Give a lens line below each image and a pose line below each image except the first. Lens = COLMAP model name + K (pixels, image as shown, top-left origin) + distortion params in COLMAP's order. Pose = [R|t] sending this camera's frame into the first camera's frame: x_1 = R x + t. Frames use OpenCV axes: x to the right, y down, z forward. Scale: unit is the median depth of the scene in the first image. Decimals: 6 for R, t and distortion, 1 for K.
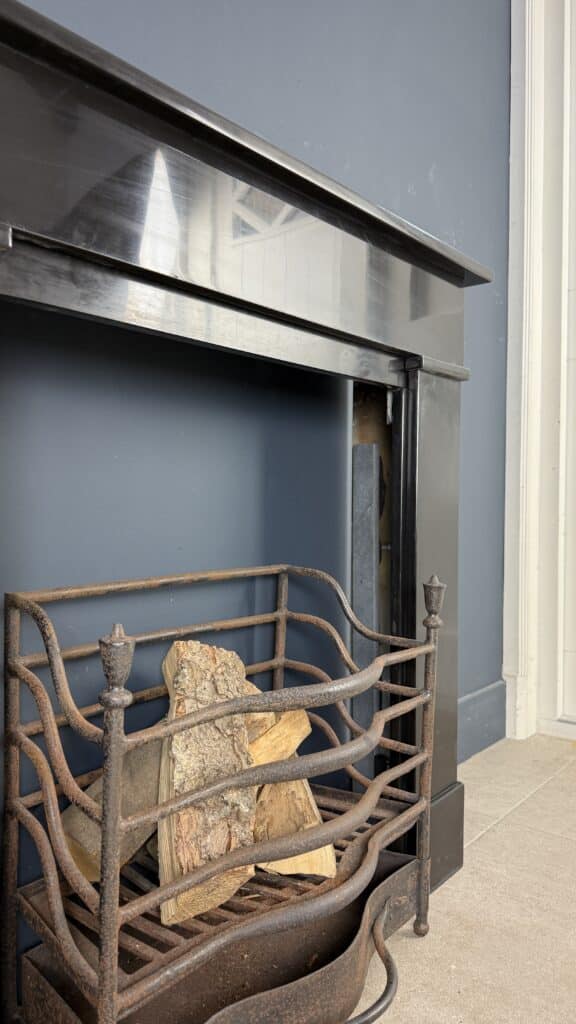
lens RADIAL K [[710.8, 0, 292.7], [0, 710.8, 511.4], [0, 0, 1]] dist [0.071621, -0.144663]
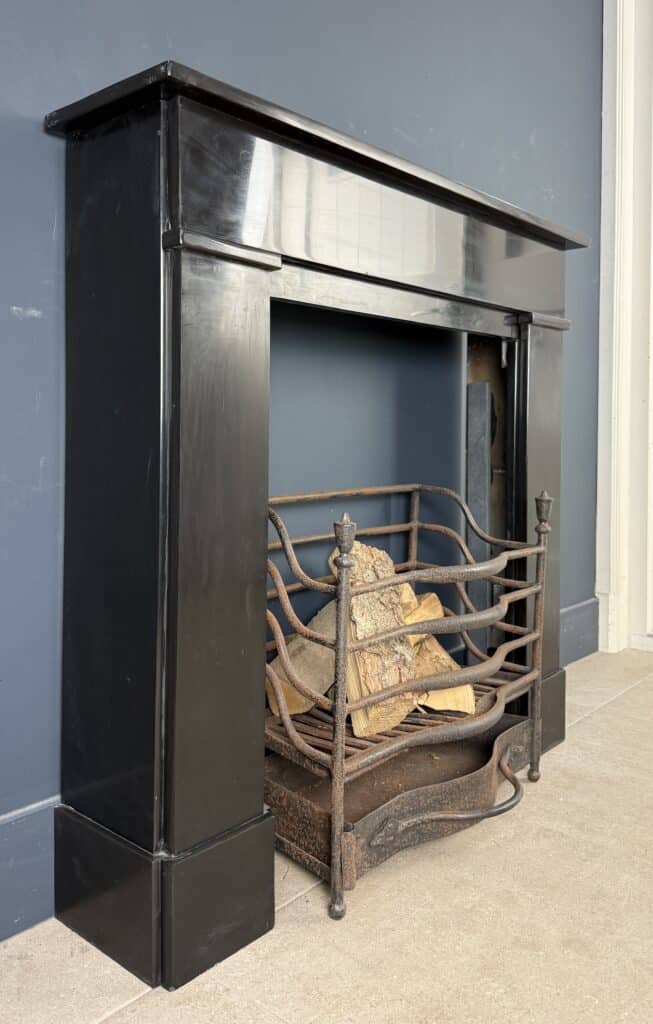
lens RADIAL K [[807.5, 0, 323.9], [0, 807.5, 444.3], [0, 0, 1]] dist [0.065834, -0.115669]
pose [[0.999561, -0.001186, -0.029601, -0.141632], [0.001209, 0.999999, 0.000750, 0.006399], [0.029600, -0.000785, 0.999562, -0.421519]]
